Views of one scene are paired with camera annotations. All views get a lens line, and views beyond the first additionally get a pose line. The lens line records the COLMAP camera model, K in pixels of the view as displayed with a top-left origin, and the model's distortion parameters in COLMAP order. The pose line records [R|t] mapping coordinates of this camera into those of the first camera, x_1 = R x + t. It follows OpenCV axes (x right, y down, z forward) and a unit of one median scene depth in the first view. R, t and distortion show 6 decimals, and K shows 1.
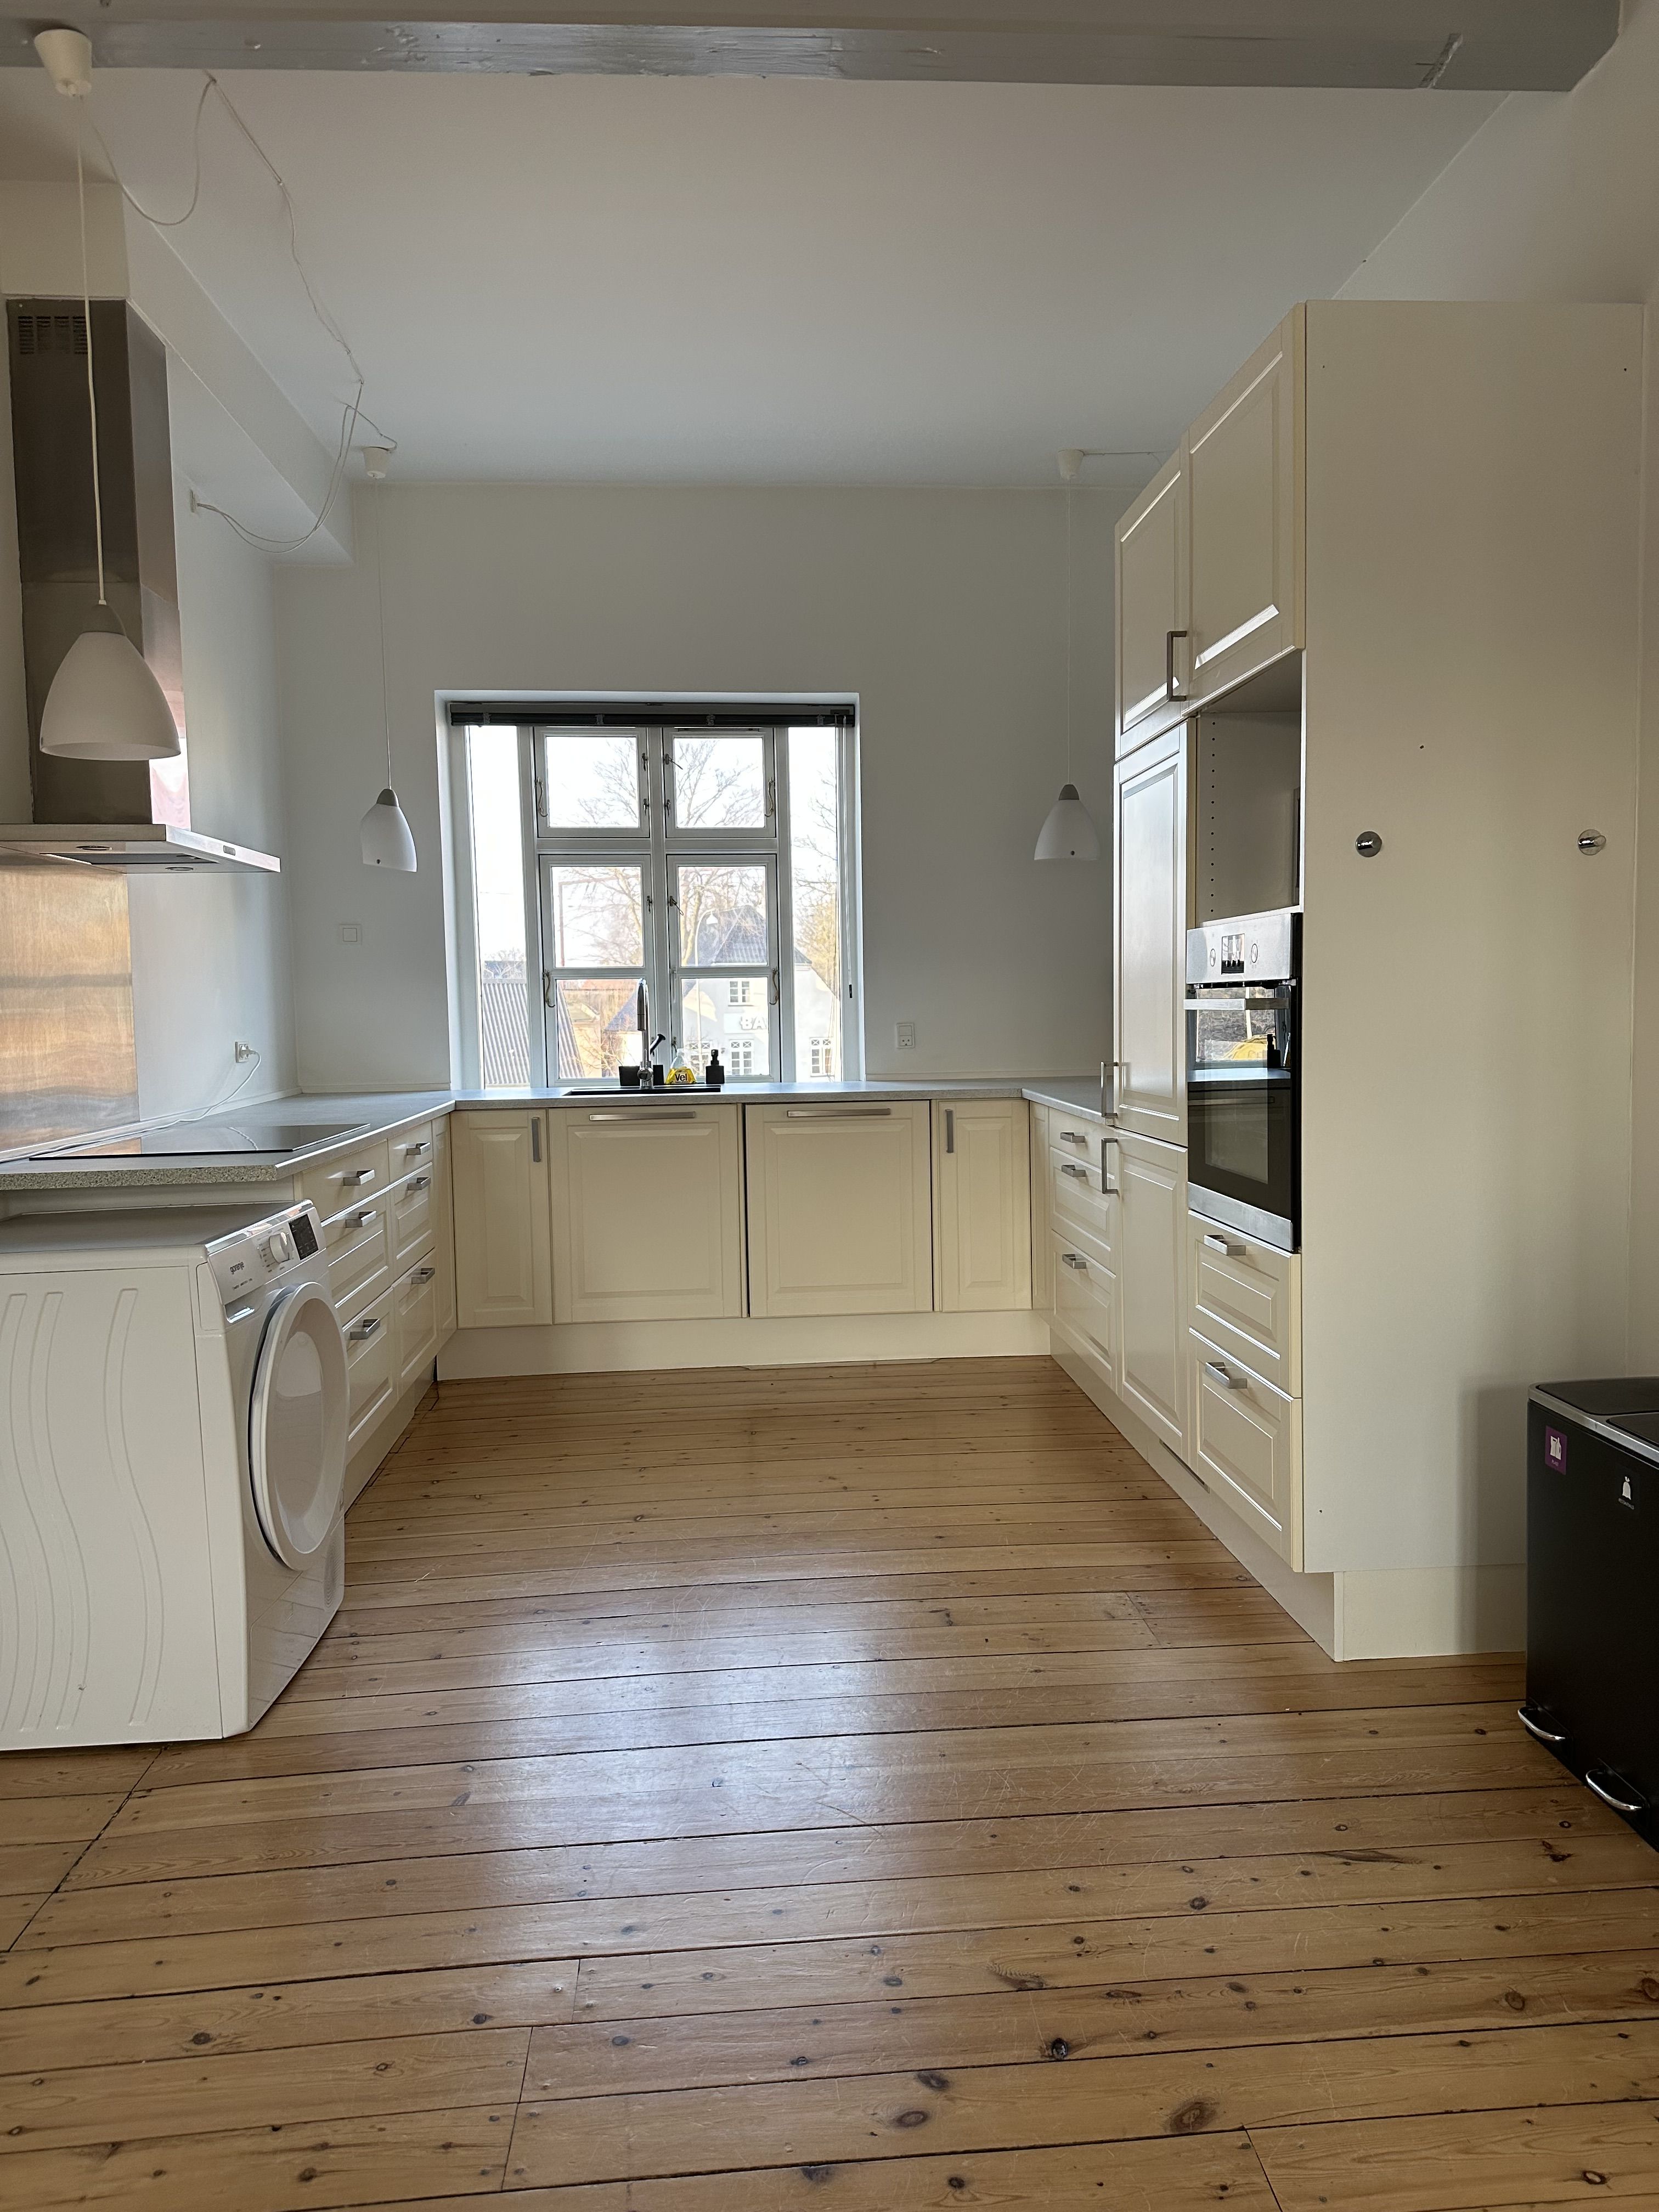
lens RADIAL K [[1520.5, 0, 829.5], [0, 1520.5, 1106.0], [0, 0, 1]] dist [0.169072, -0.341074]
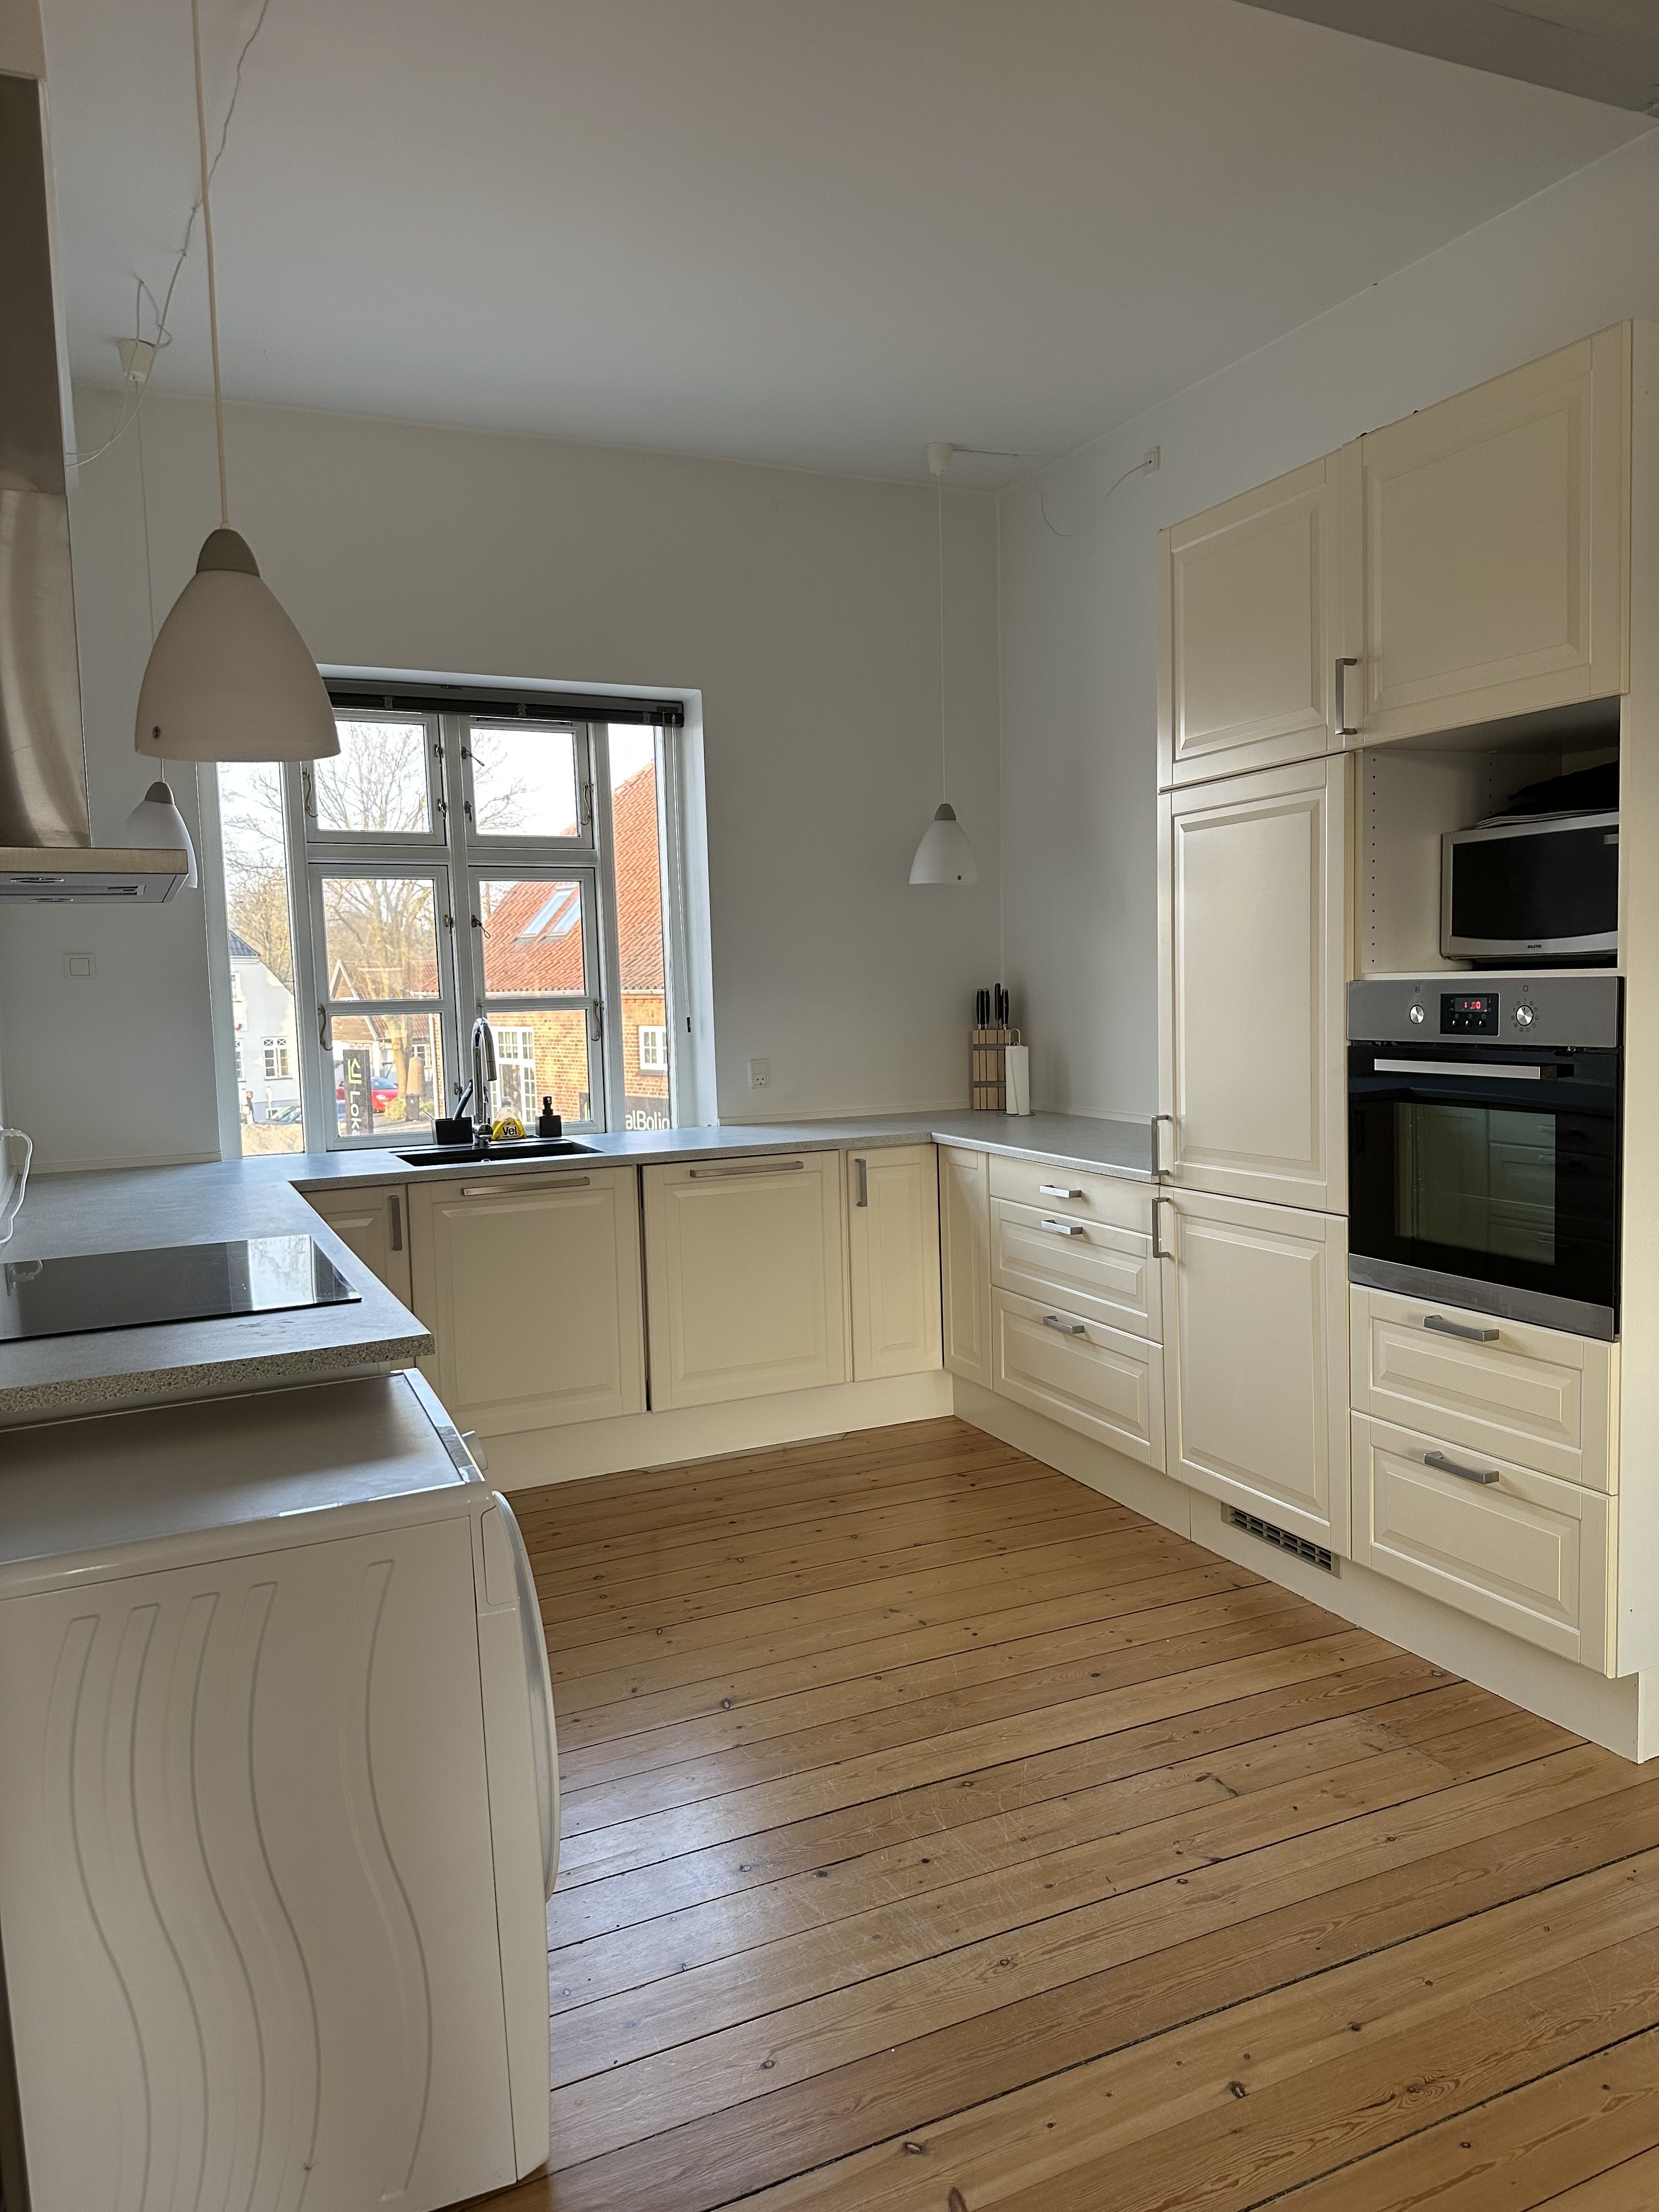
lens RADIAL K [[1520.5, 0, 829.5], [0, 1520.5, 1106.0], [0, 0, 1]] dist [0.169072, -0.341074]
pose [[0.936546, -0.037901, 0.348489, -0.248133], [0.035865, 0.999281, 0.012297, -0.040213], [-0.348705, 0.000982, 0.937232, 0.154312]]
